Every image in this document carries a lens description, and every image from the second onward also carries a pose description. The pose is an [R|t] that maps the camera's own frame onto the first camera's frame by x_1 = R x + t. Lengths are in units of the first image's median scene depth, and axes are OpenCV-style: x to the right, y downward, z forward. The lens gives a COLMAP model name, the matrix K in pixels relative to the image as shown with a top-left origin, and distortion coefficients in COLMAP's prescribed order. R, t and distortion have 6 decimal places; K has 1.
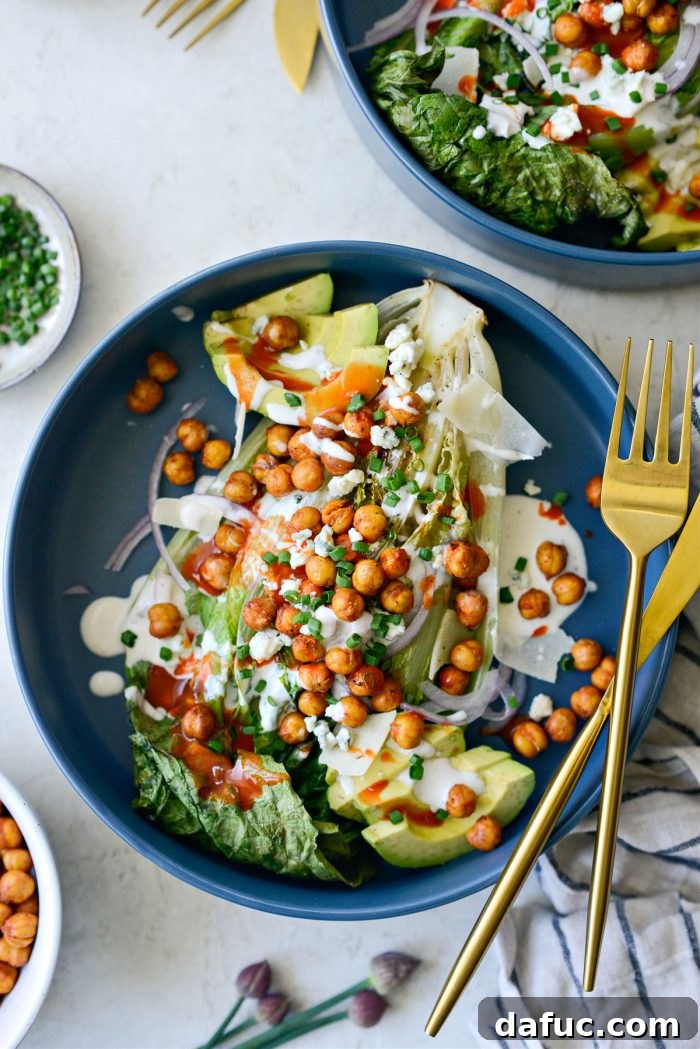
lens RADIAL K [[1726.0, 0, 350.0], [0, 1726.0, 524.5], [0, 0, 1]] dist [-0.039702, -0.023786]
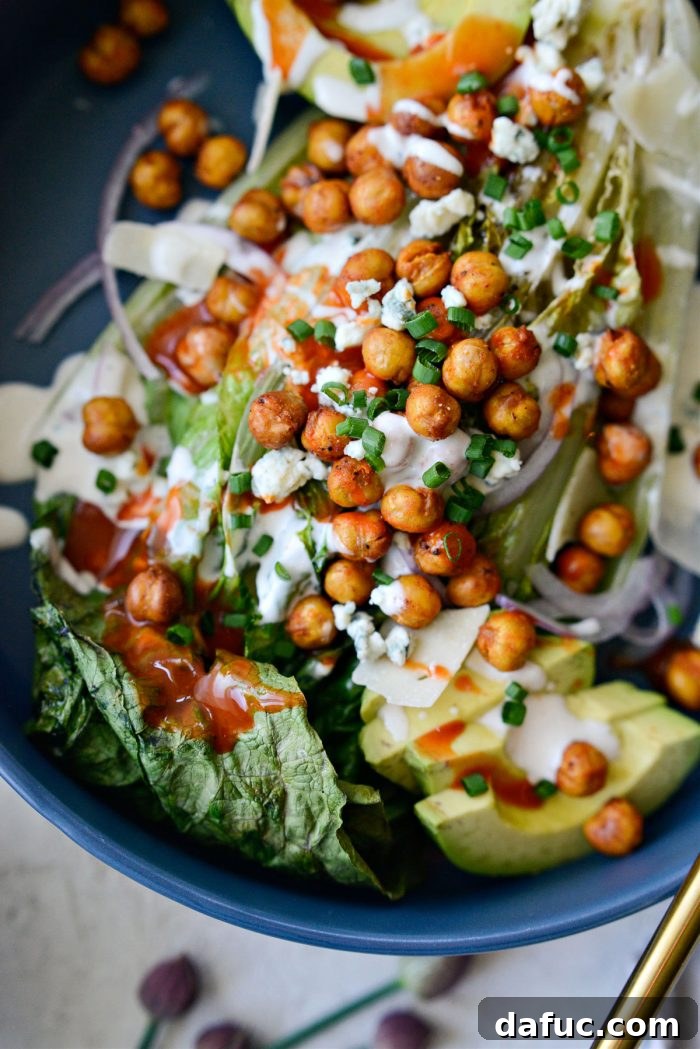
lens RADIAL K [[1726.0, 0, 350.0], [0, 1726.0, 524.5], [0, 0, 1]] dist [-0.039702, -0.023786]
pose [[0.993501, 0.092121, 0.066860, -0.063219], [-0.090252, 0.995453, -0.030458, 0.102843], [-0.069362, 0.024226, 0.997297, 0.413815]]
